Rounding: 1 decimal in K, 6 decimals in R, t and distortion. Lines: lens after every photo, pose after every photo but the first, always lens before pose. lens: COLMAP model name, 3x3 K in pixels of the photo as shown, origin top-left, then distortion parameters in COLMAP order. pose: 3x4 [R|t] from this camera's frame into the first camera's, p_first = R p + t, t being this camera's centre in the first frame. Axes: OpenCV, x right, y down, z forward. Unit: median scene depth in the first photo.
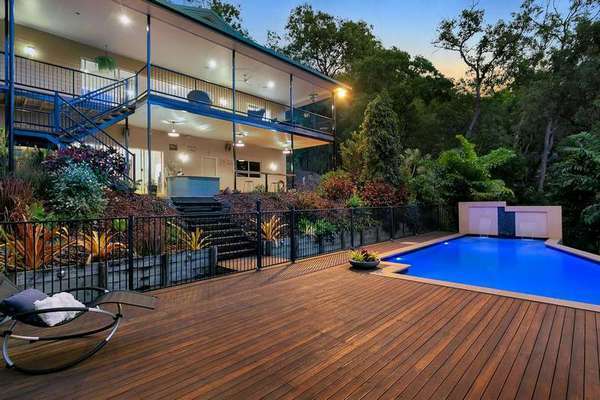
lens RADIAL K [[288.4, 0, 302.4], [0, 288.4, 201.3], [0, 0, 1]] dist [-0.004045, -0.000028]
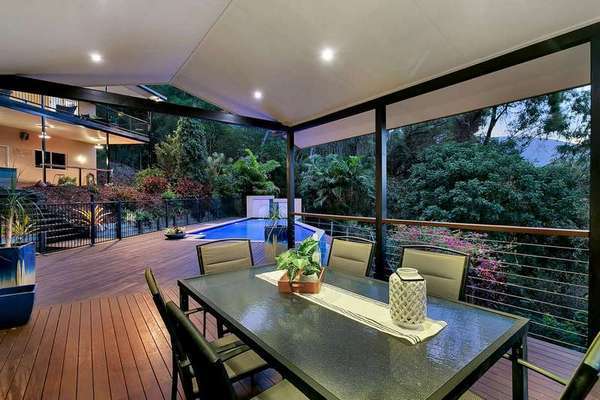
lens RADIAL K [[288.4, 0, 299.2], [0, 288.4, 198.2], [0, 0, 1]] dist [-0.004045, -0.000028]
pose [[0.821156, 0.001125, 0.570703, -0.065631], [-0.008006, 0.999922, 0.009549, -0.000778], [-0.570648, -0.012410, 0.821101, -0.340756]]
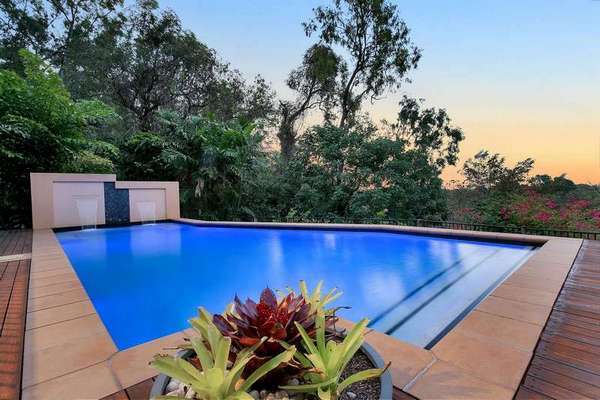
lens RADIAL K [[288.4, 0, 301.1], [0, 288.4, 202.1], [0, 0, 1]] dist [-0.004045, -0.000028]
pose [[0.042907, -0.039845, 0.998284, 0.026814], [-0.001330, 0.999201, 0.039939, 0.038505], [-0.999078, -0.003042, 0.042819, 0.502339]]
